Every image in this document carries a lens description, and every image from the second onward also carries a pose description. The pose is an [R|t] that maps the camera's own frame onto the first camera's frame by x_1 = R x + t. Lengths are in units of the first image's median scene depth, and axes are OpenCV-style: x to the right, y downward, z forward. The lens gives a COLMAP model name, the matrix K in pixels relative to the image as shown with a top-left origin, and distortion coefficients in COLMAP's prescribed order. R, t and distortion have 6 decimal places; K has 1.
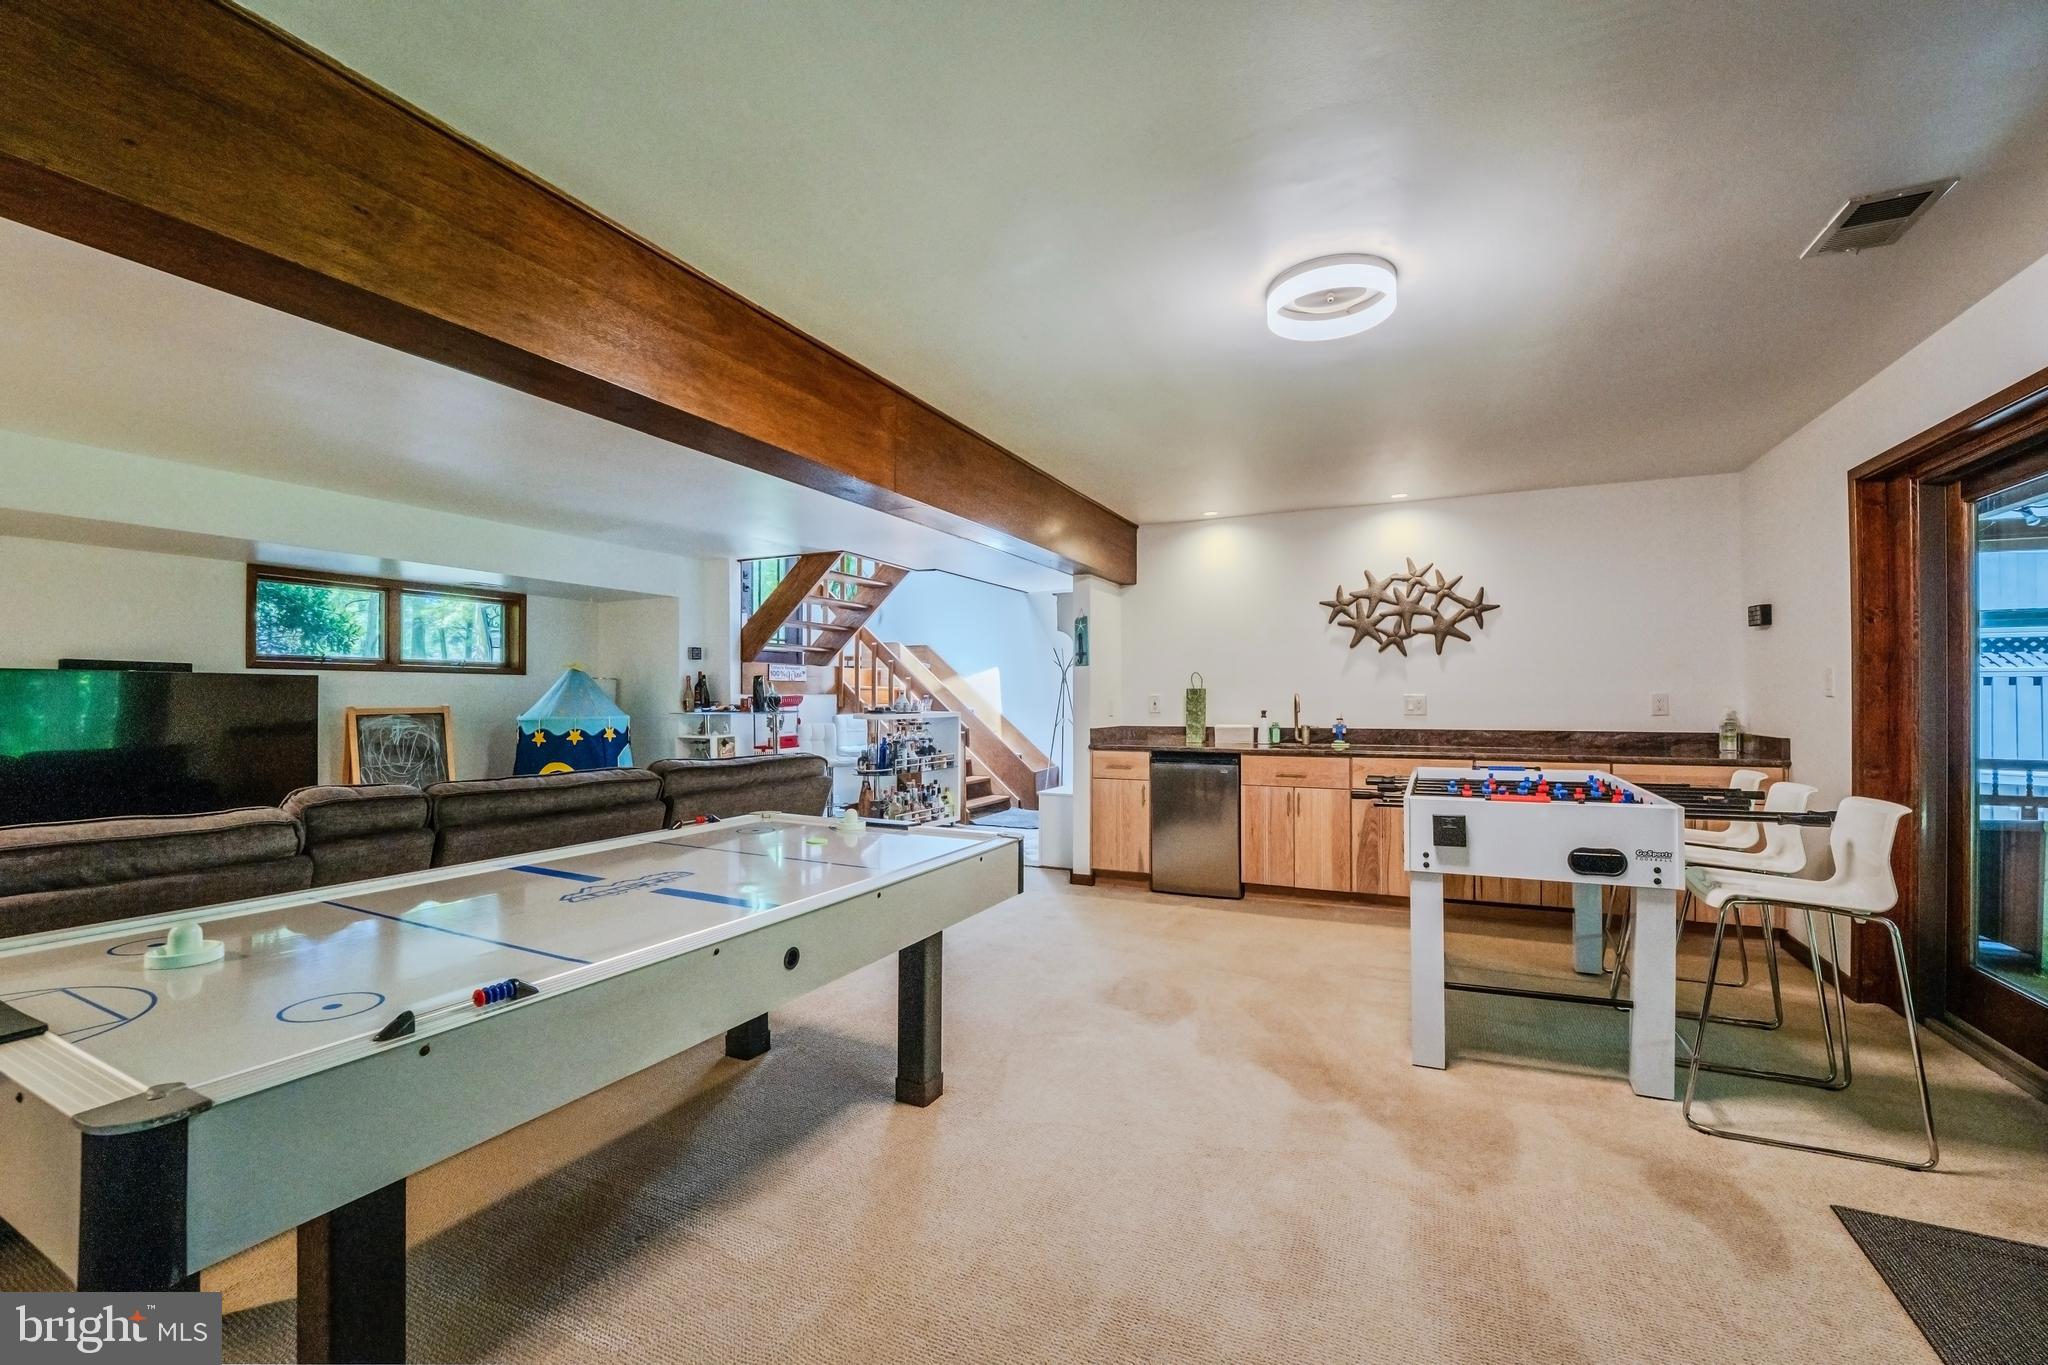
lens RADIAL K [[869.8, 0, 1031.9], [0, 869.8, 695.0], [0, 0, 1]] dist [-0.001113, -0.000087]
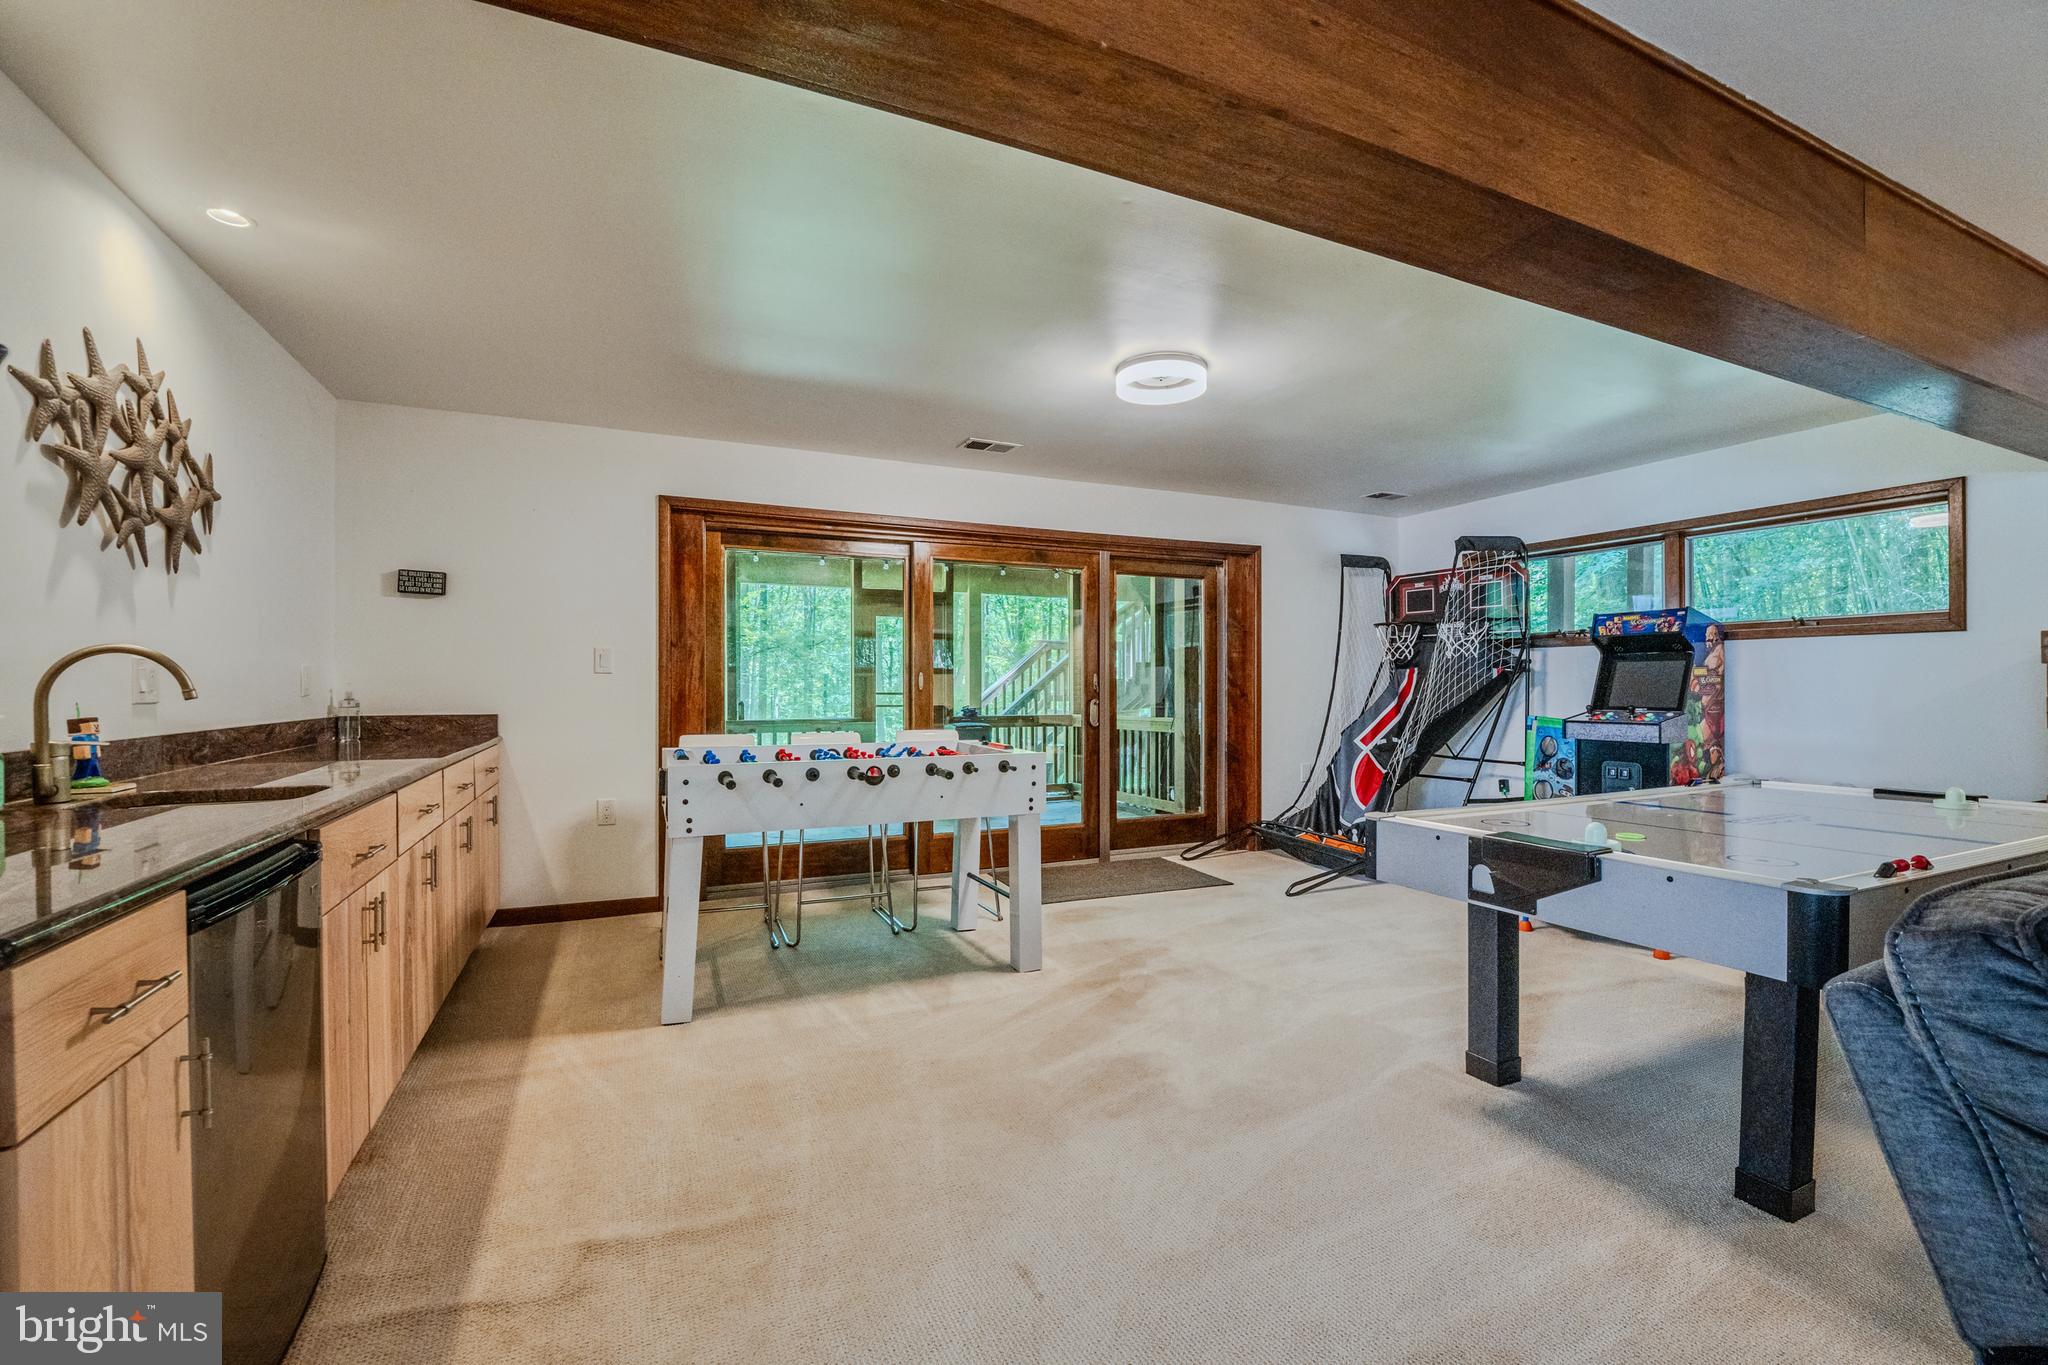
lens RADIAL K [[859.0, 0, 1018.3], [0, 859.0, 680.0], [0, 0, 1]] dist [-0.023983, 0.000192]
pose [[-0.770866, 0.005300, 0.636975, -0.163327], [-0.002726, 0.999929, -0.011620, 0.014540], [-0.636992, -0.010694, -0.770797, 1.021389]]
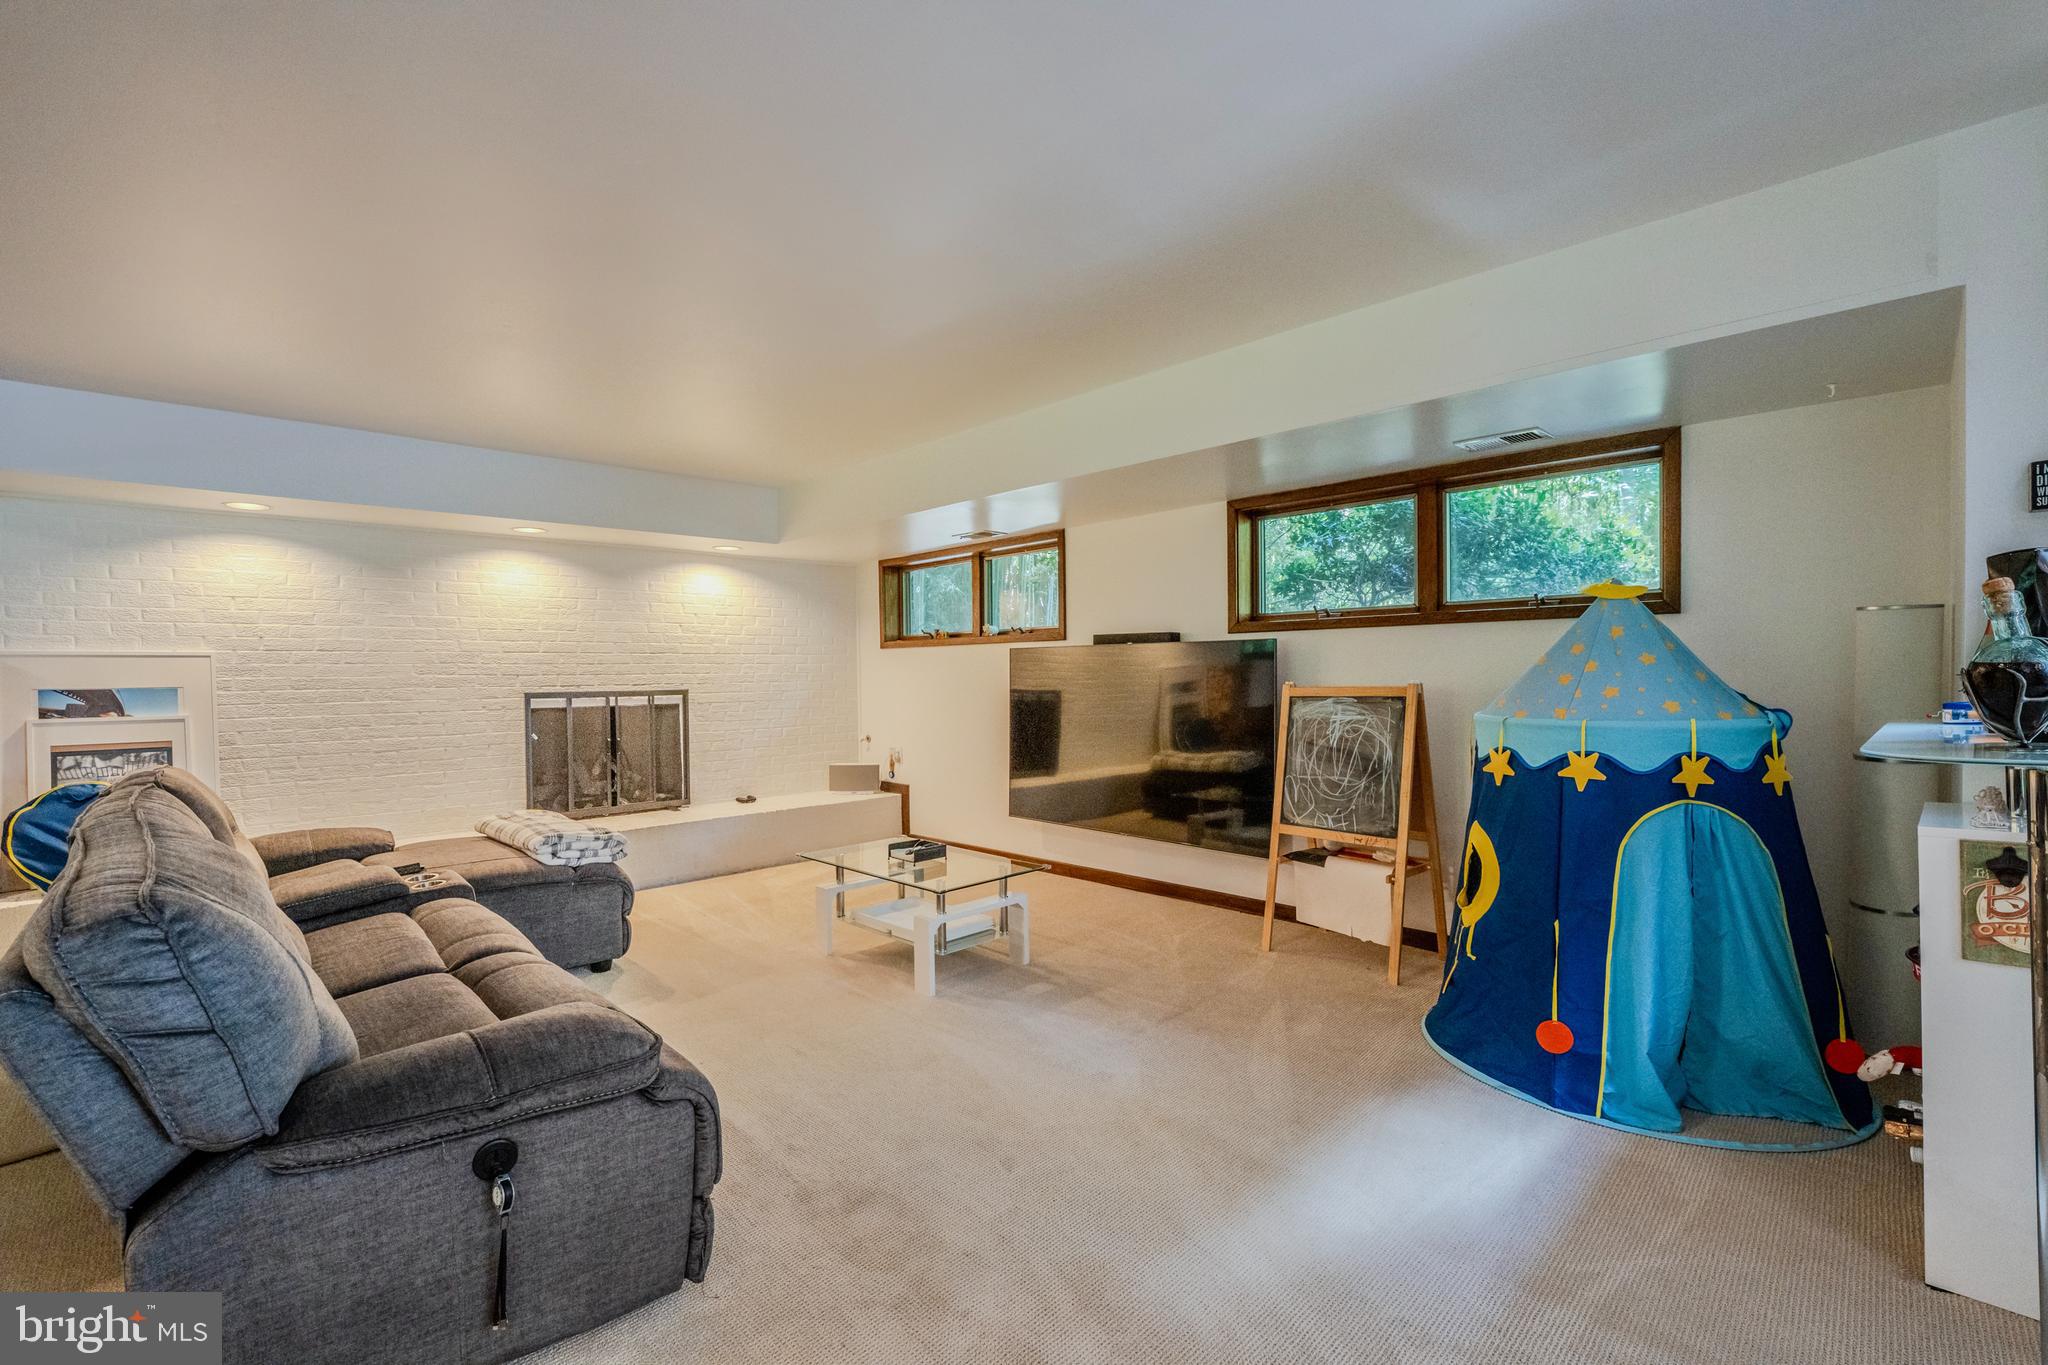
lens RADIAL K [[892.2, 0, 1020.7], [0, 892.2, 707.6], [0, 0, 1]] dist [-0.004122, -0.000332]
pose [[-0.353235, 0.045672, -0.934419, -0.071267], [0.021190, 0.998942, 0.040816, -0.000588], [0.935295, -0.005383, -0.353829, 1.094808]]
